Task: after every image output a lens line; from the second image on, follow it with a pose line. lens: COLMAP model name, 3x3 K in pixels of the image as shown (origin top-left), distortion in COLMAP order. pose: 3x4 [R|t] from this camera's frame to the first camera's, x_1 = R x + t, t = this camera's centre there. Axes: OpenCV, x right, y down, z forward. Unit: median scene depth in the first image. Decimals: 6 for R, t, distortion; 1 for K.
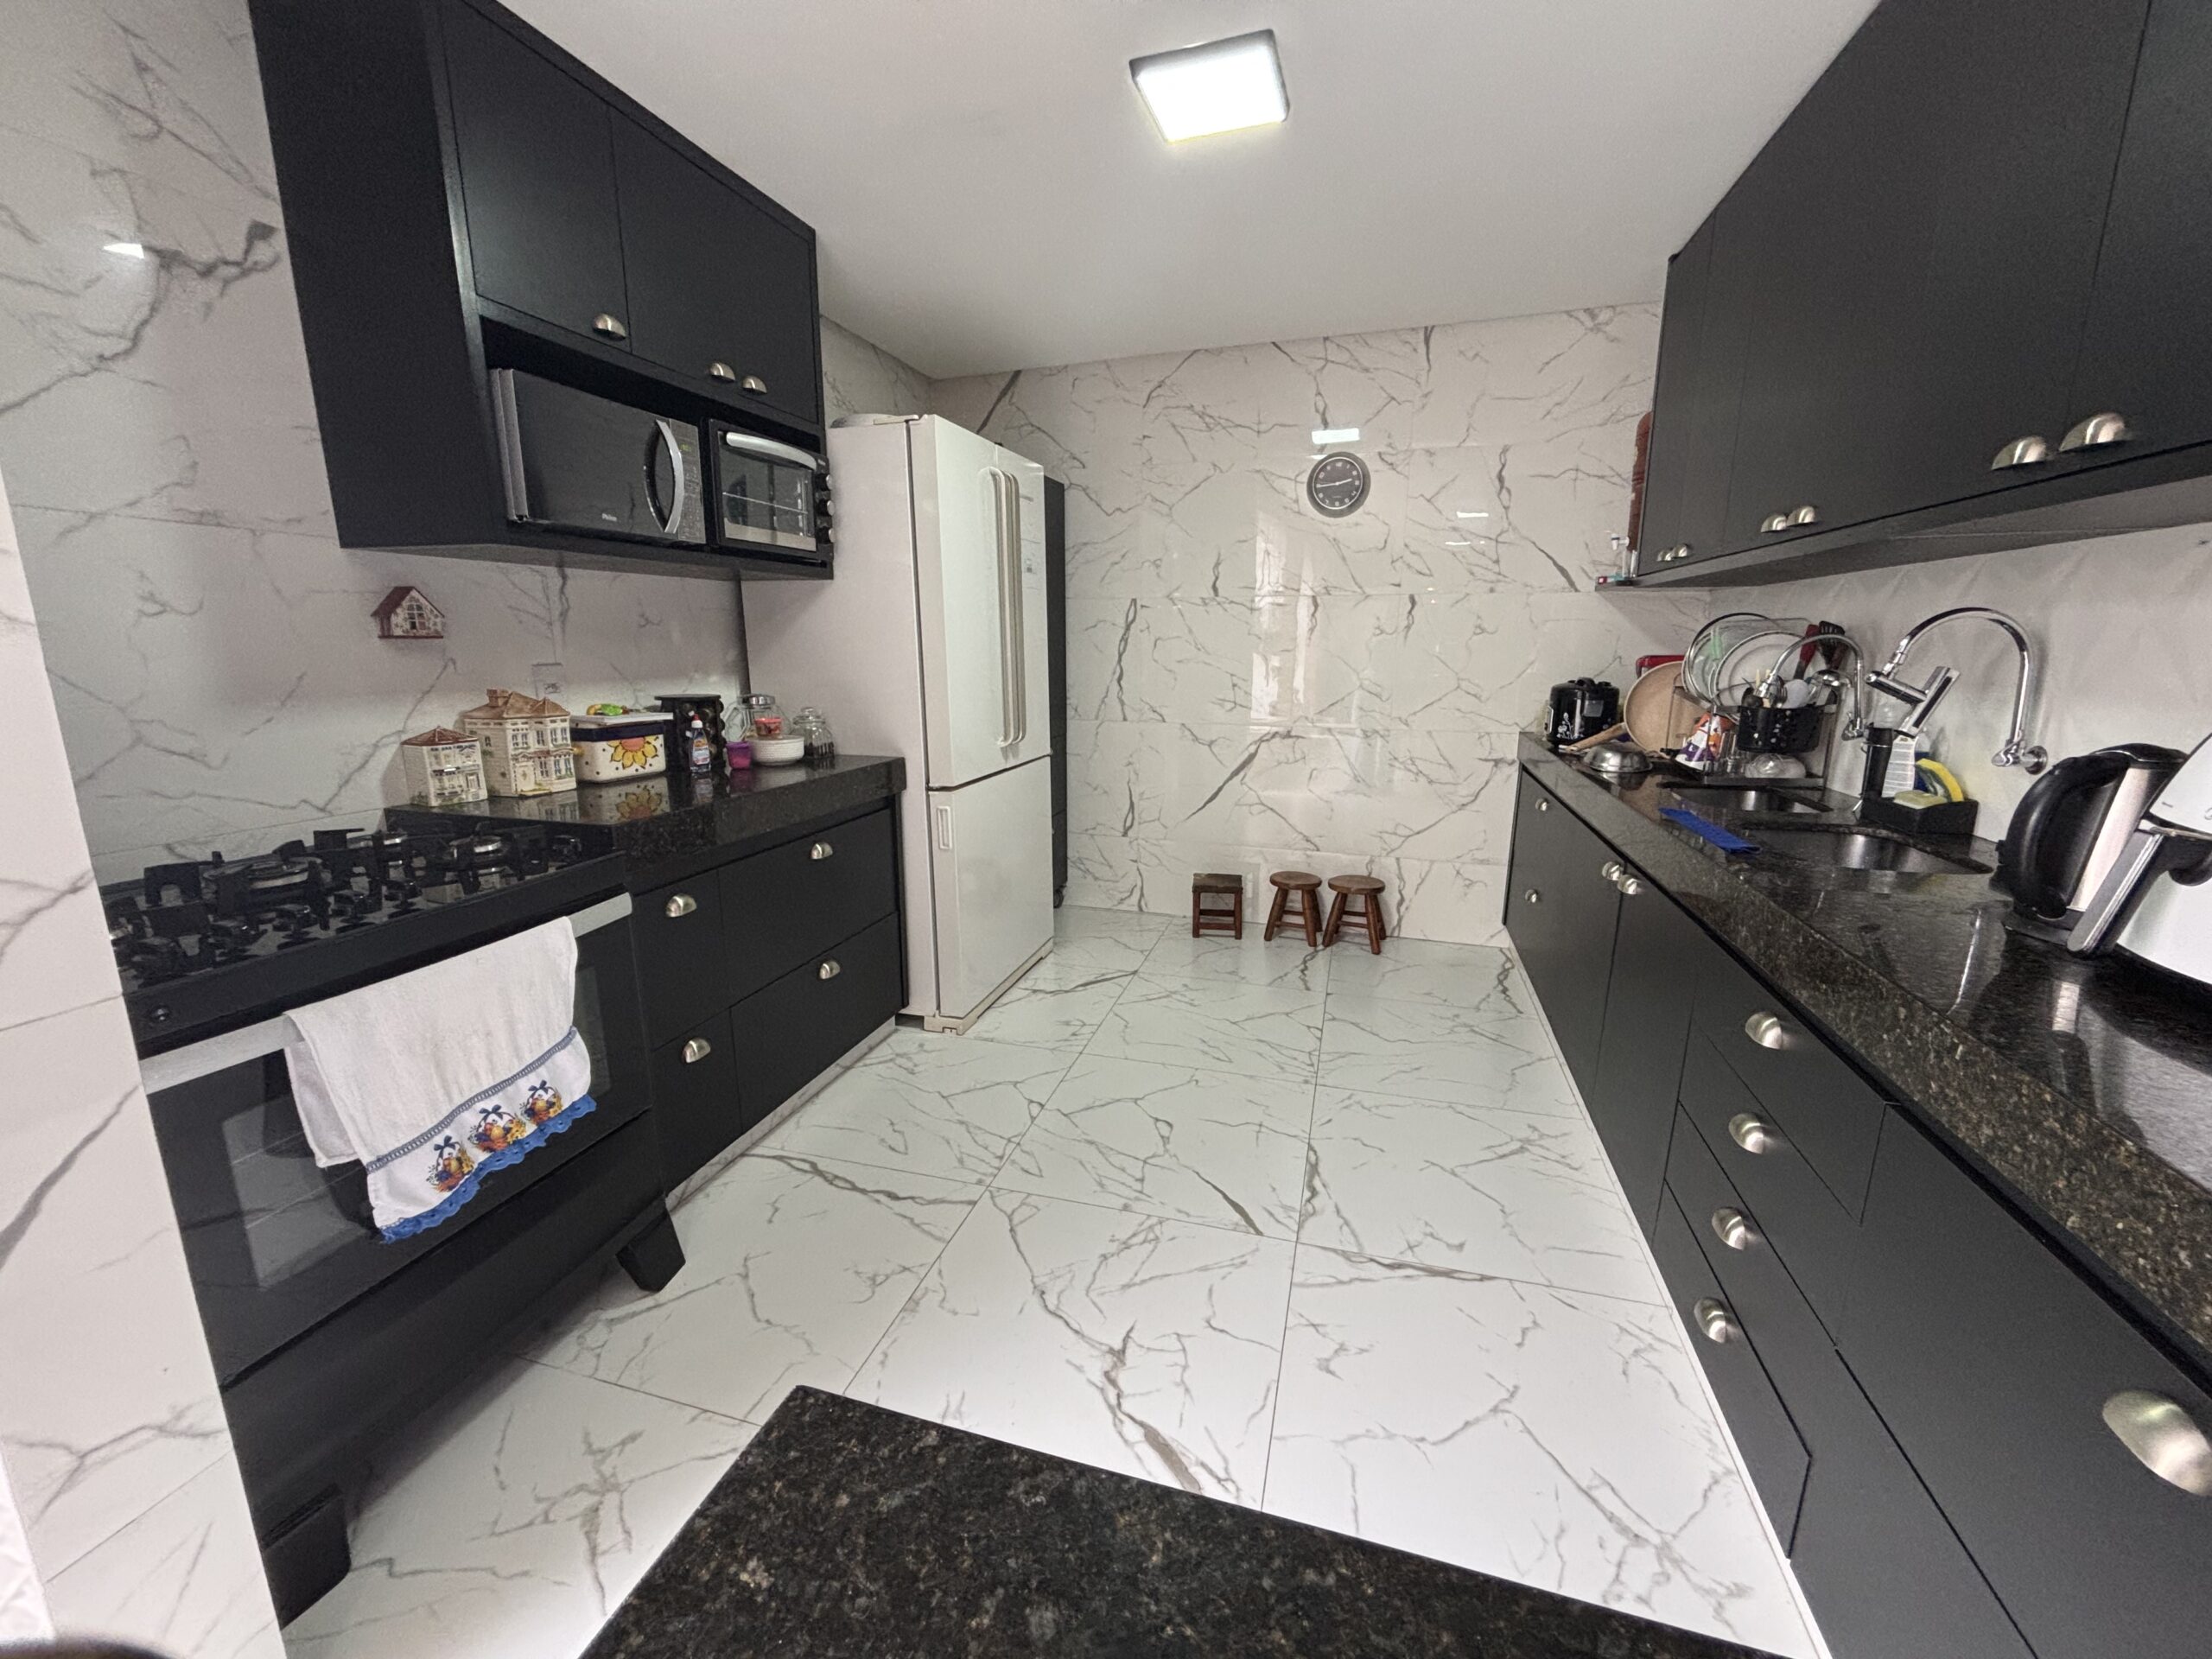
lens RADIAL K [[895.5, 0, 1106.8], [0, 895.5, 827.3], [0, 0, 1]] dist [-0.000683, -0.001510]
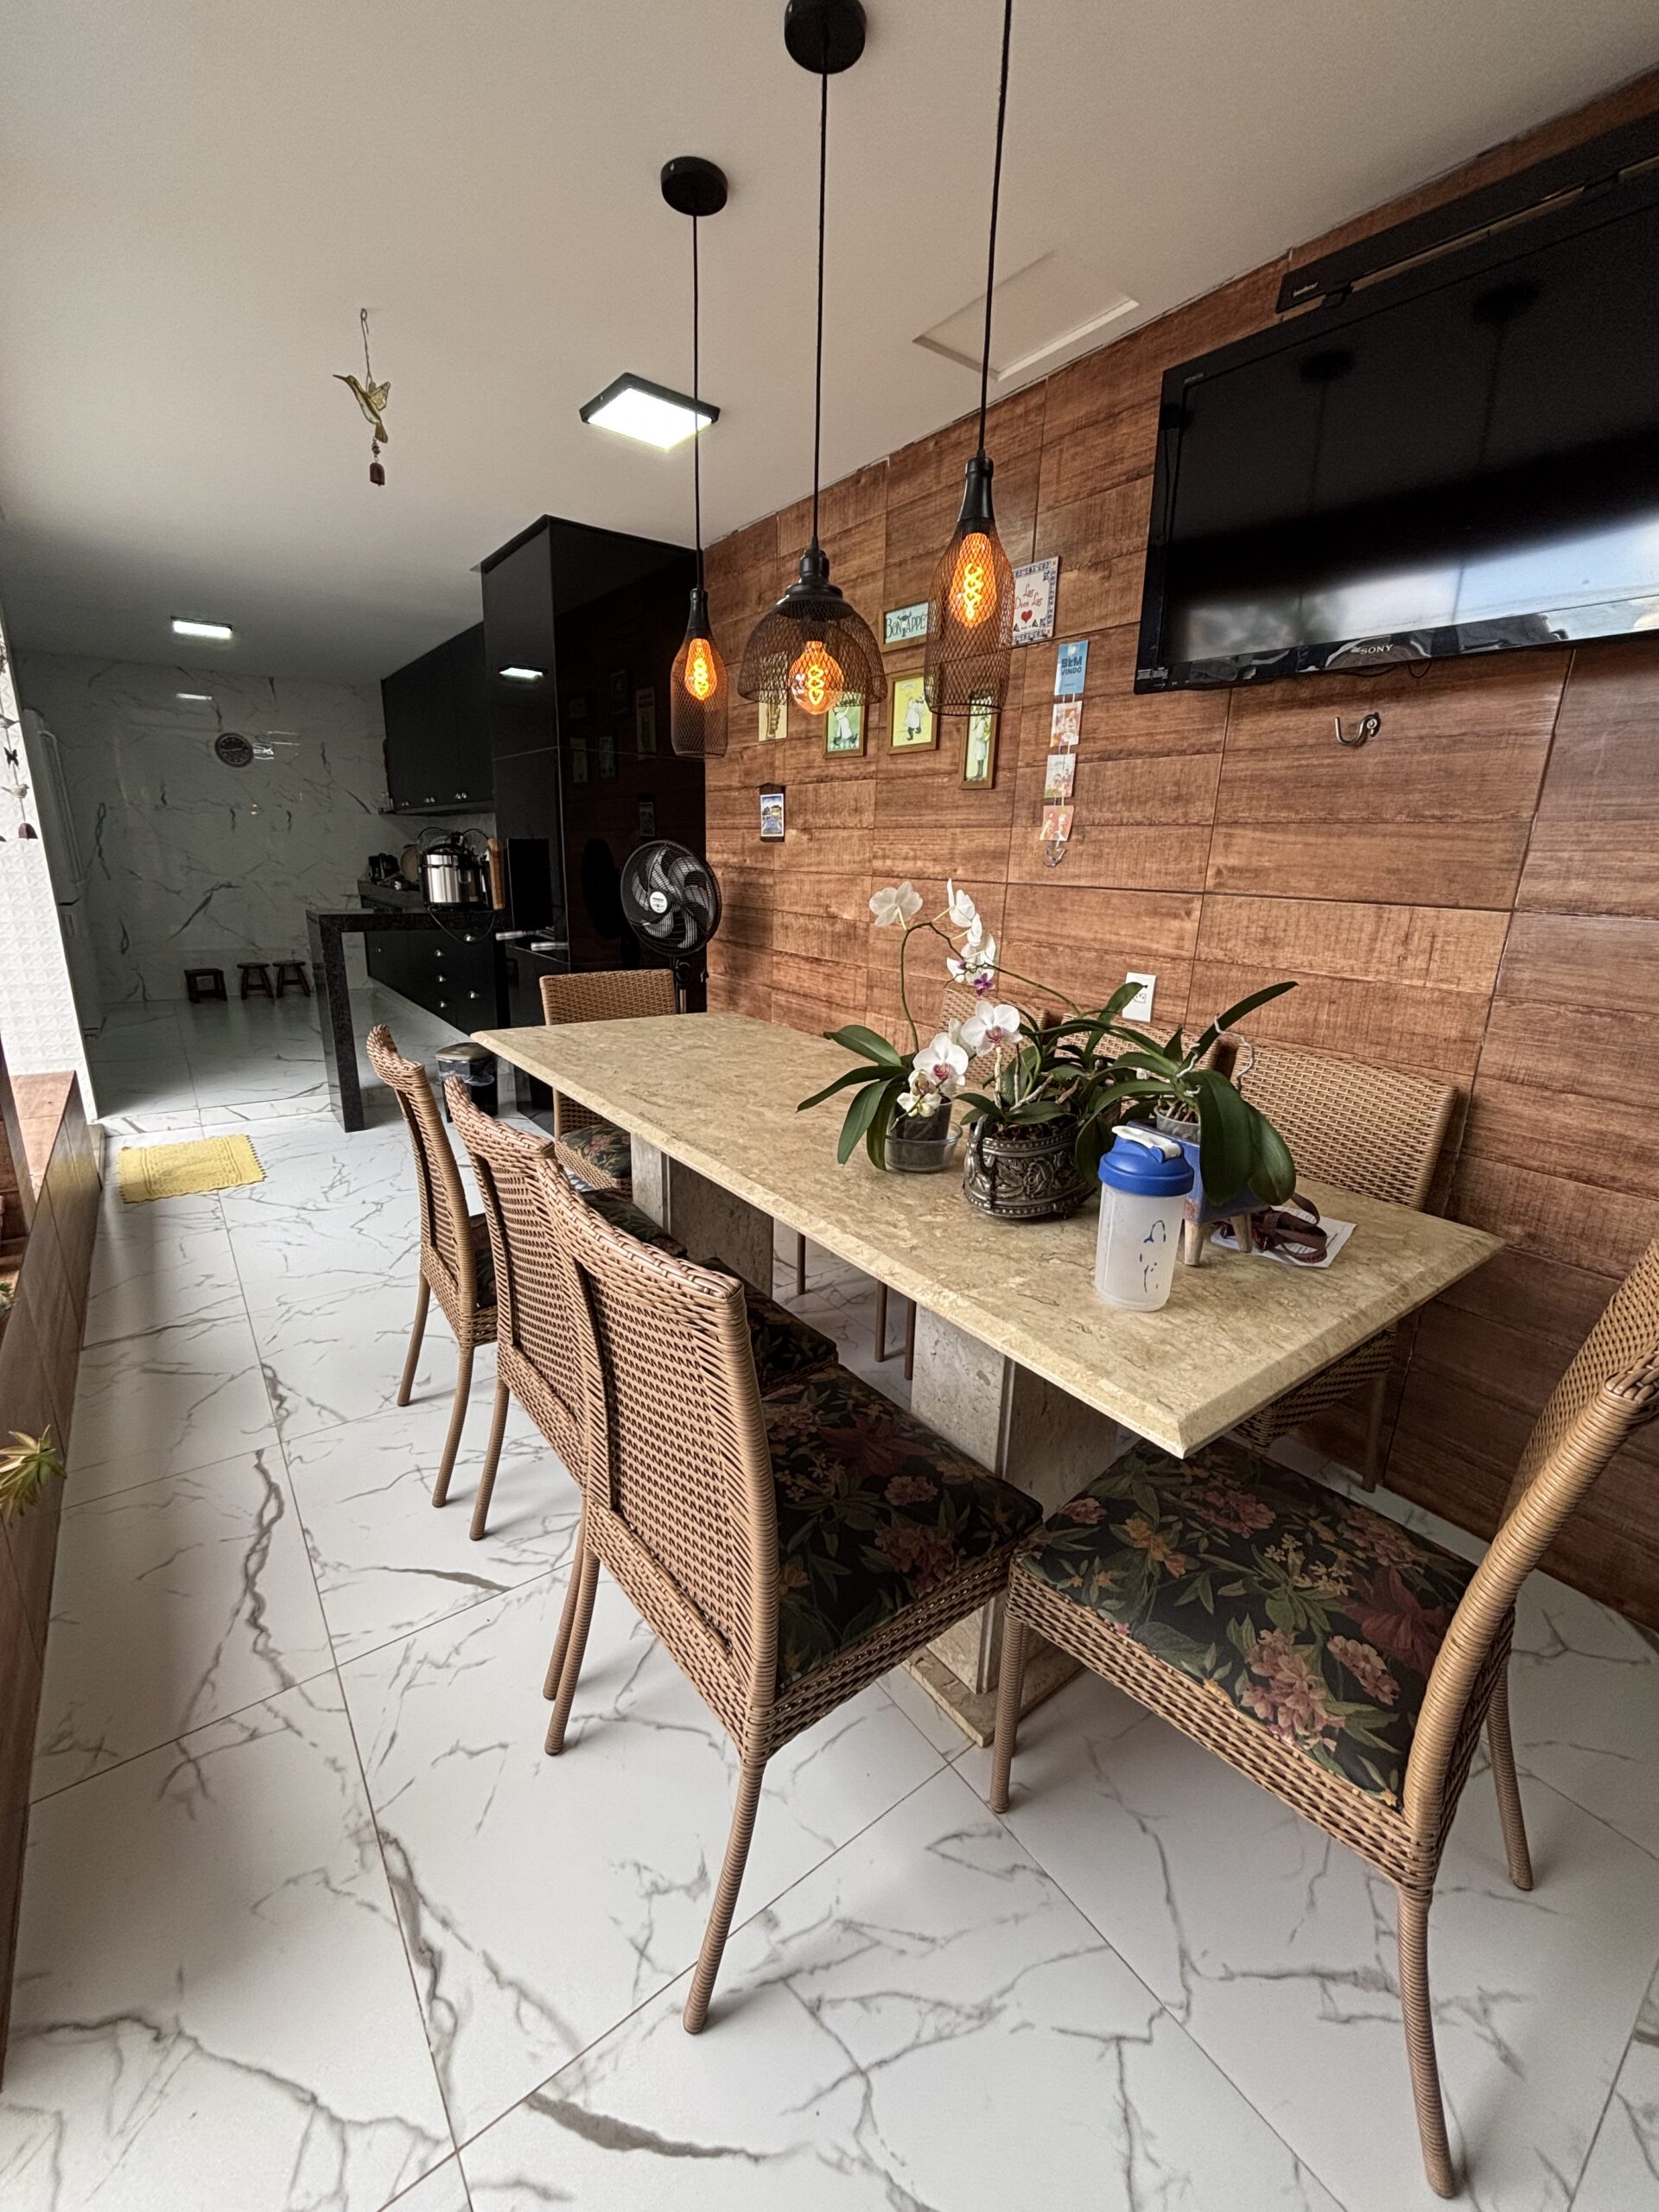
lens RADIAL K [[895.5, 0, 824.7], [0, 895.5, 1110.0], [0, 0, 1]] dist [-0.000683, -0.001510]
pose [[0.608665, -0.200796, 0.767598, -0.691632], [0.138631, 0.979479, 0.146295, 0.308678], [-0.781222, 0.017369, 0.624012, -1.352169]]
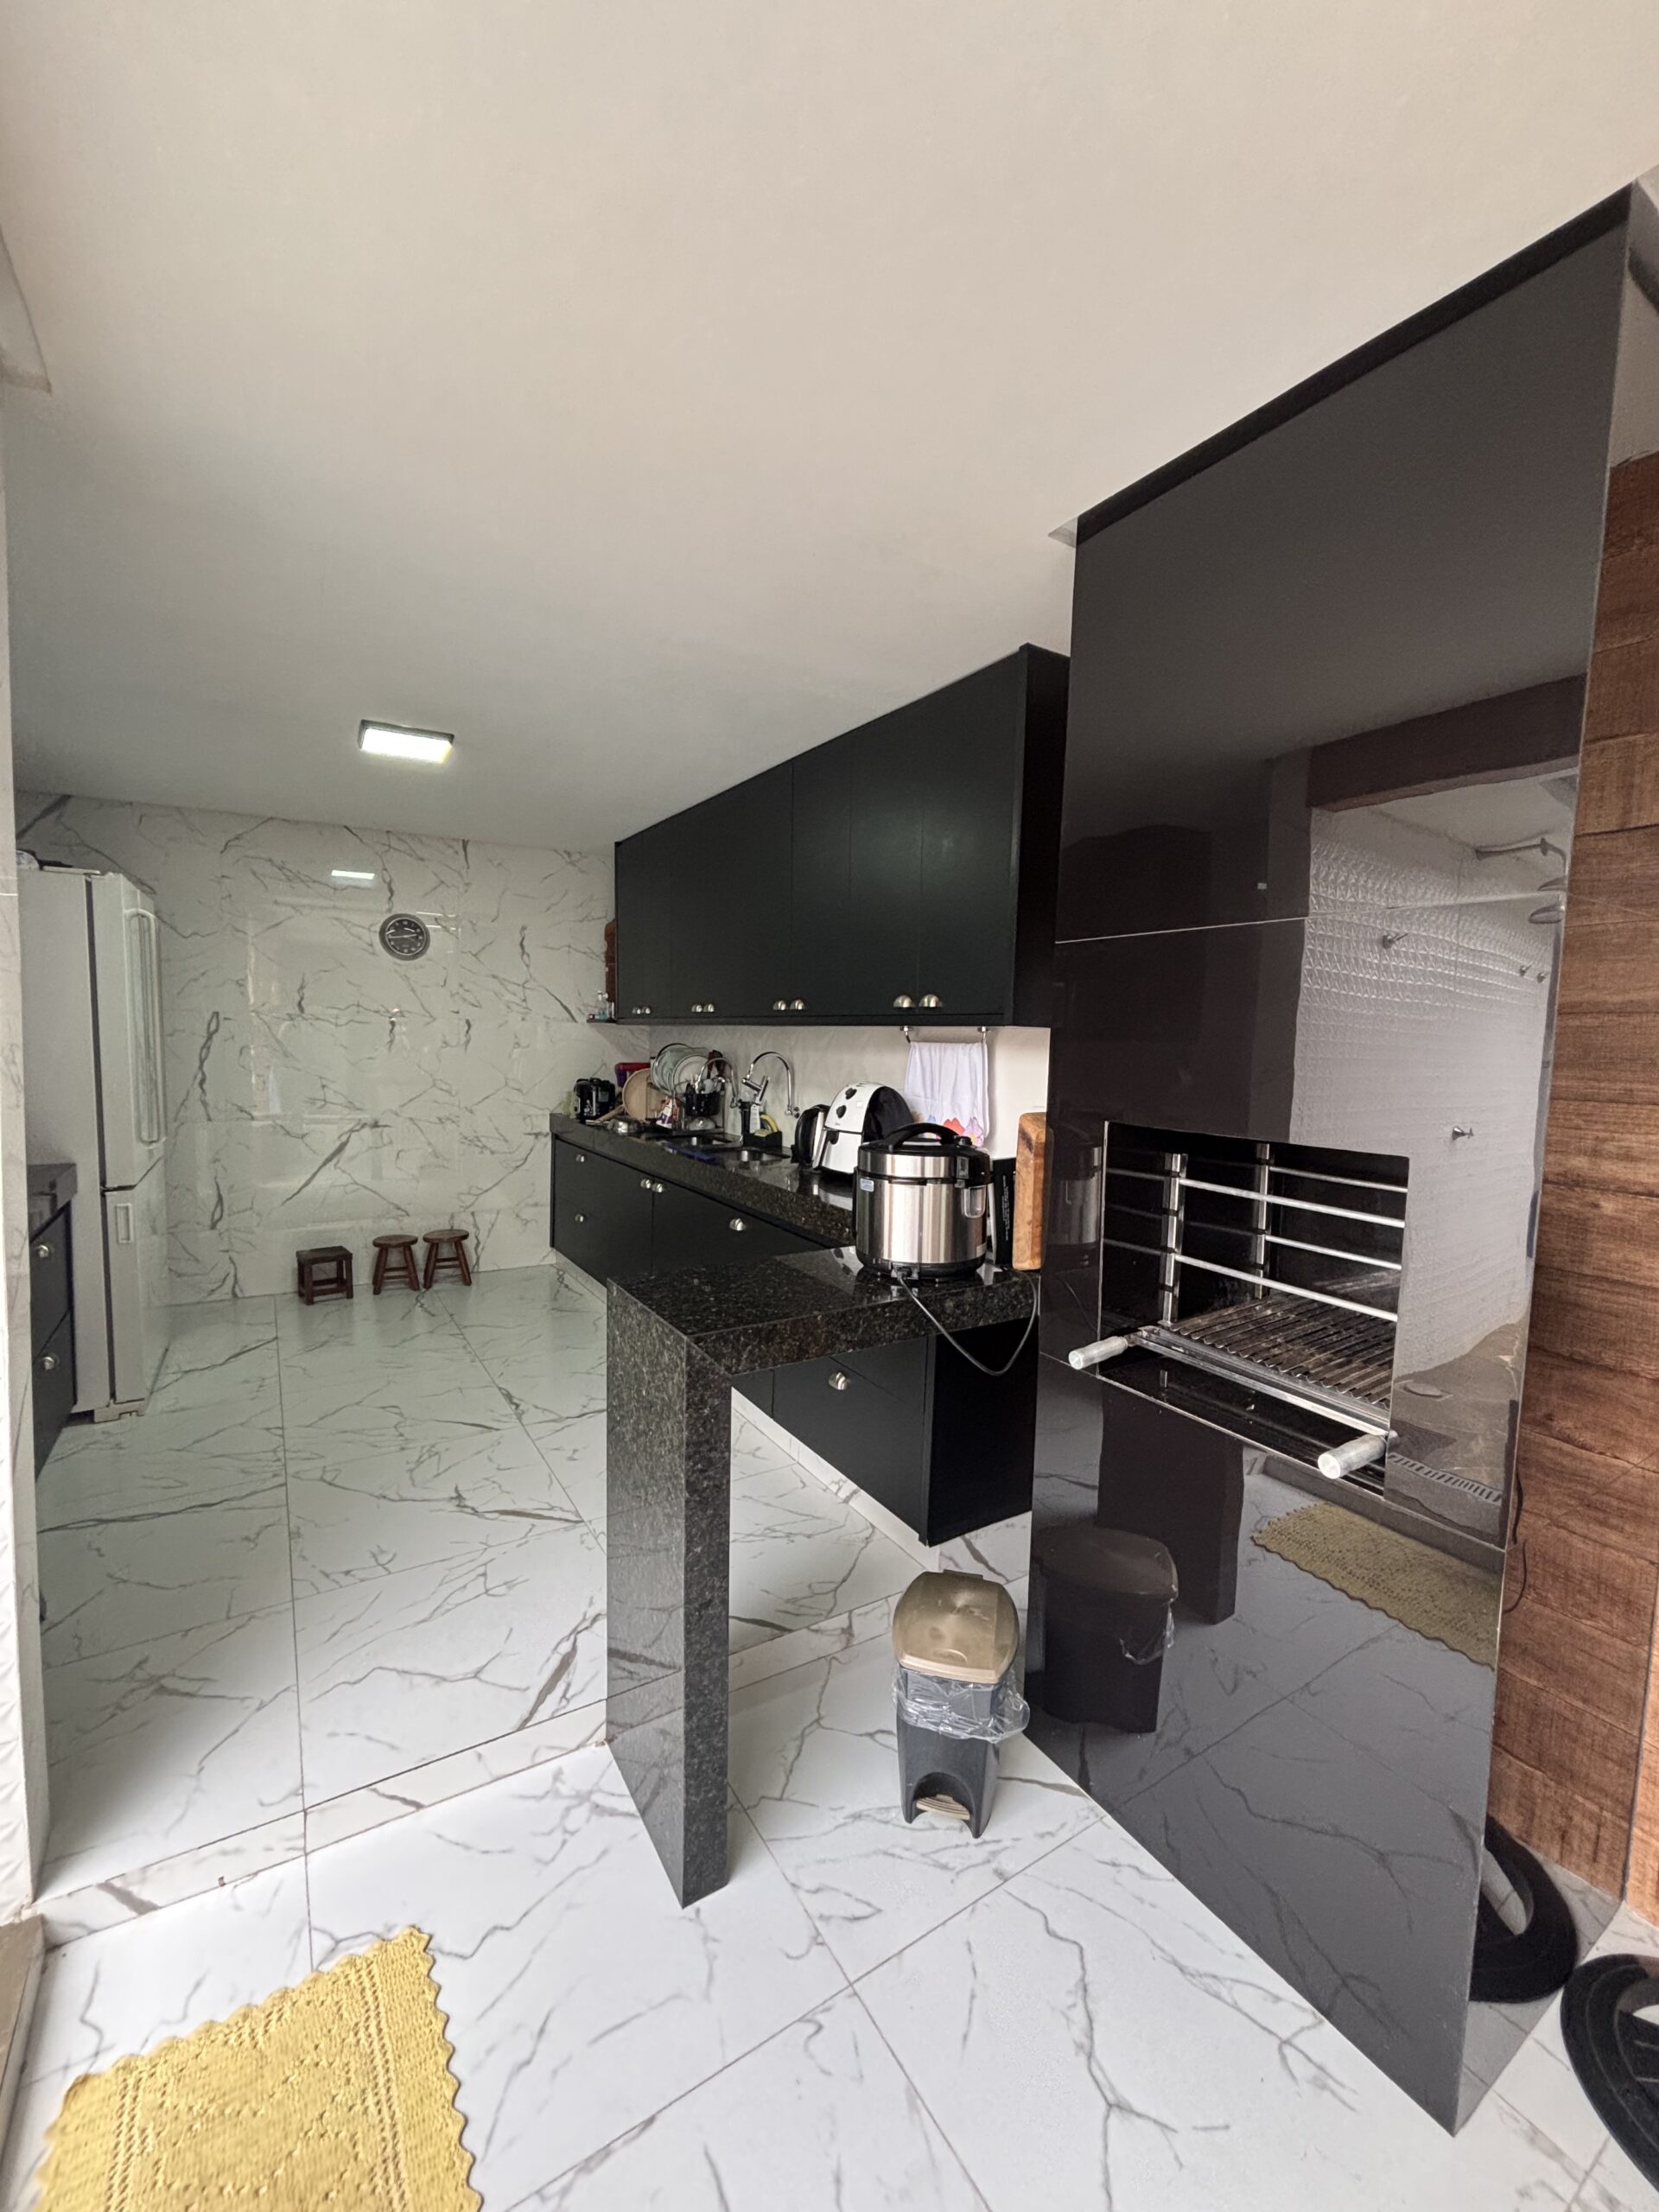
lens RADIAL K [[895.5, 0, 826.1], [0, 895.5, 1104.3], [0, 0, 1]] dist [-0.000683, -0.001510]
pose [[0.665536, -0.042449, 0.745158, -0.387550], [0.132111, 0.989317, -0.061636, 0.034341], [-0.734581, 0.139465, 0.664034, -0.365241]]
